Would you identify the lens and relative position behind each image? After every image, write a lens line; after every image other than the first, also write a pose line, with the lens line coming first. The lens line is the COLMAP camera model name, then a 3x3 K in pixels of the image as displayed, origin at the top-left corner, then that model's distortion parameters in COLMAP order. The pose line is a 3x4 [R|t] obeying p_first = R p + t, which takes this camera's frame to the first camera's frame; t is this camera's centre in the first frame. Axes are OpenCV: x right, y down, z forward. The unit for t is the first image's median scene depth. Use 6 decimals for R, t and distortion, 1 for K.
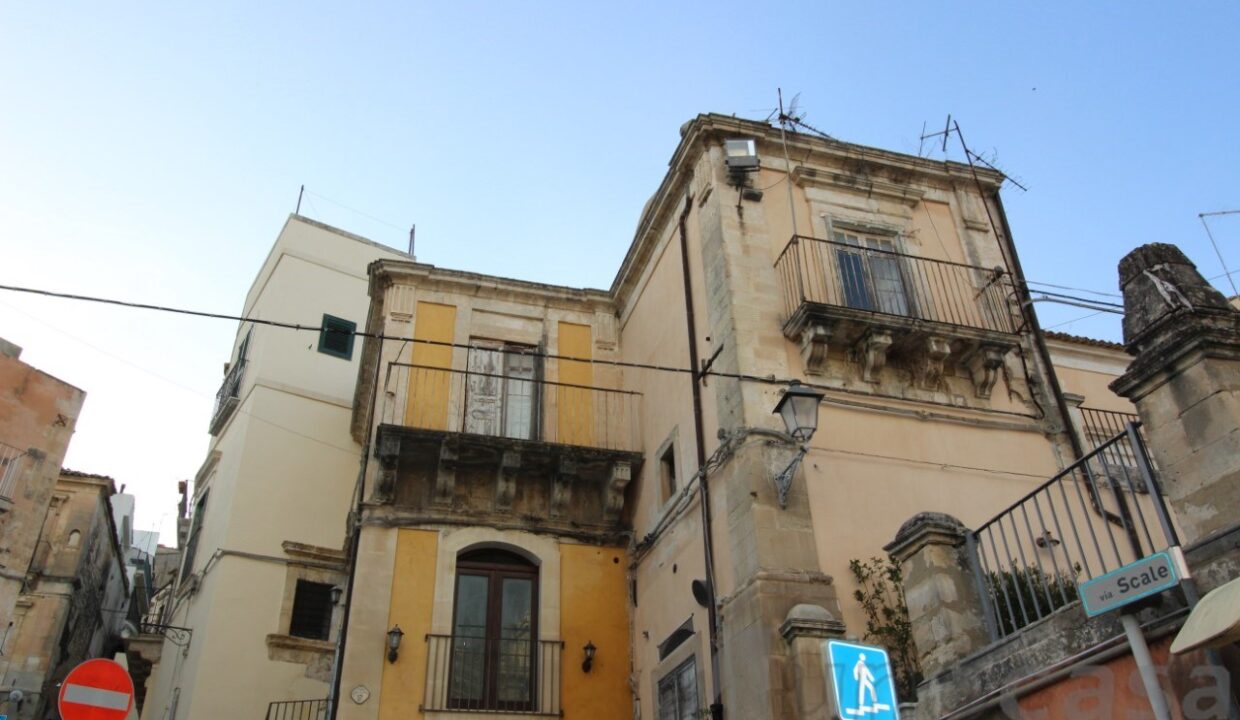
lens RADIAL K [[974.0, 0, 617.8], [0, 974.0, 356.1], [0, 0, 1]] dist [0.016768, -0.014168]
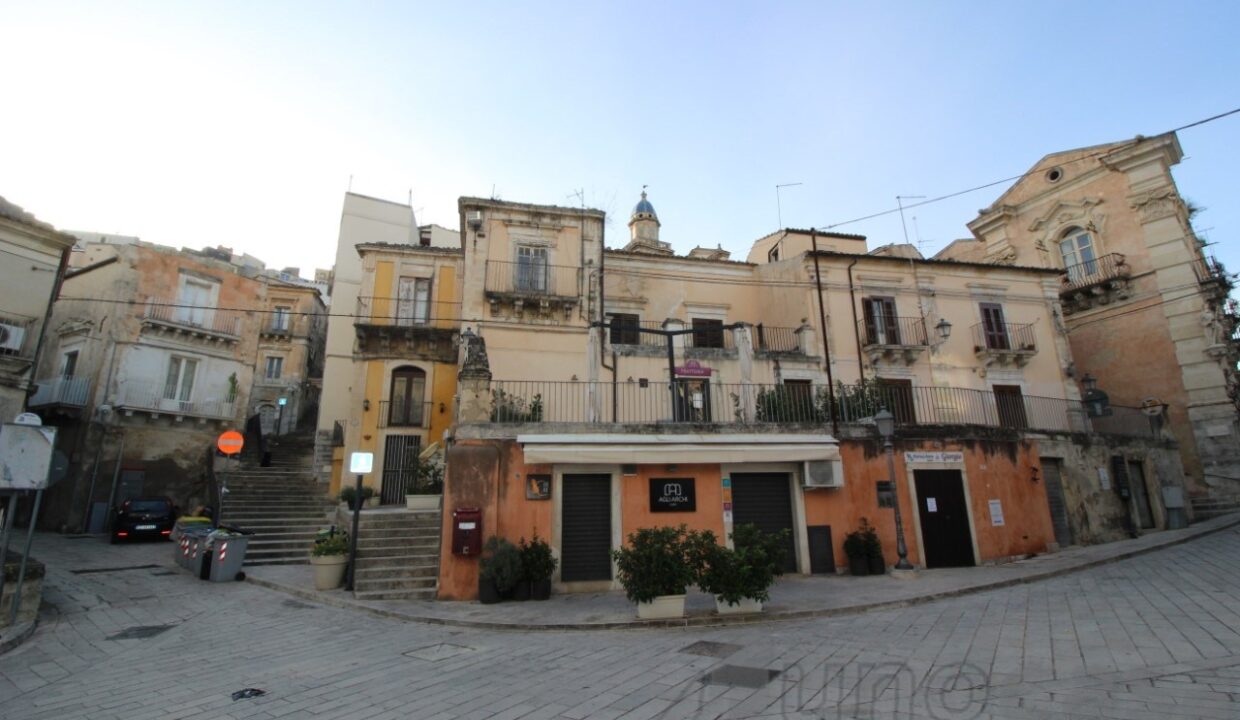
lens RADIAL K [[571.9, 0, 624.2], [0, 571.9, 359.1], [0, 0, 1]] dist [-0.006910, -0.006335]
pose [[0.997973, 0.000569, -0.063638, 0.554787], [0.020467, 0.943969, 0.329399, -0.317783], [0.060260, -0.330034, 0.942044, -0.400805]]
